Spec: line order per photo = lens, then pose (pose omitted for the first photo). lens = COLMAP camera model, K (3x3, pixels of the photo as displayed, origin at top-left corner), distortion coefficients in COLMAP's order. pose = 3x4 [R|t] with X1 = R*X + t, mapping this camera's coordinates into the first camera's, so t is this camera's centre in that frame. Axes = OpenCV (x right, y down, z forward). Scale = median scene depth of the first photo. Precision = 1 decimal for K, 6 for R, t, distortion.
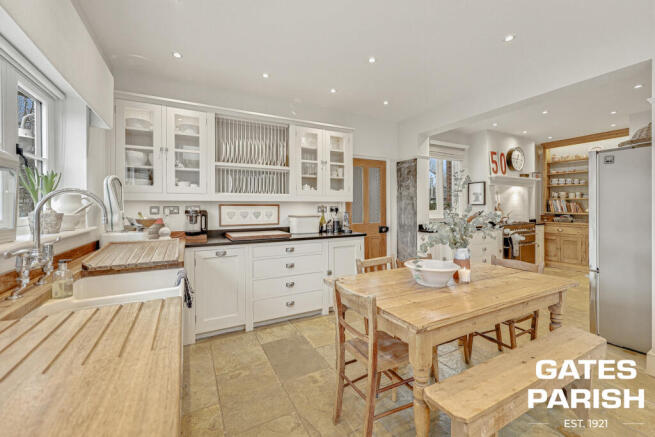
lens RADIAL K [[274.1, 0, 326.2], [0, 274.1, 209.4], [0, 0, 1]] dist [0.003441, -0.000117]
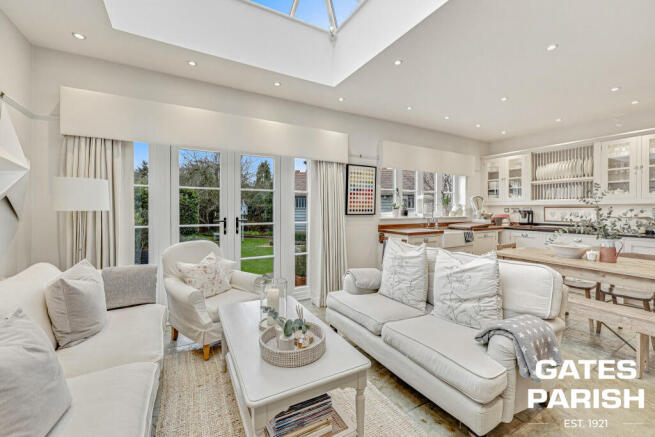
lens RADIAL K [[274.1, 0, 330.8], [0, 274.1, 210.2], [0, 0, 1]] dist [0.003441, -0.000117]
pose [[0.028838, 0.009836, -0.999536, 1.155935], [-0.008705, 0.999916, 0.009589, -0.004020], [0.999546, 0.008424, 0.028921, -0.248854]]
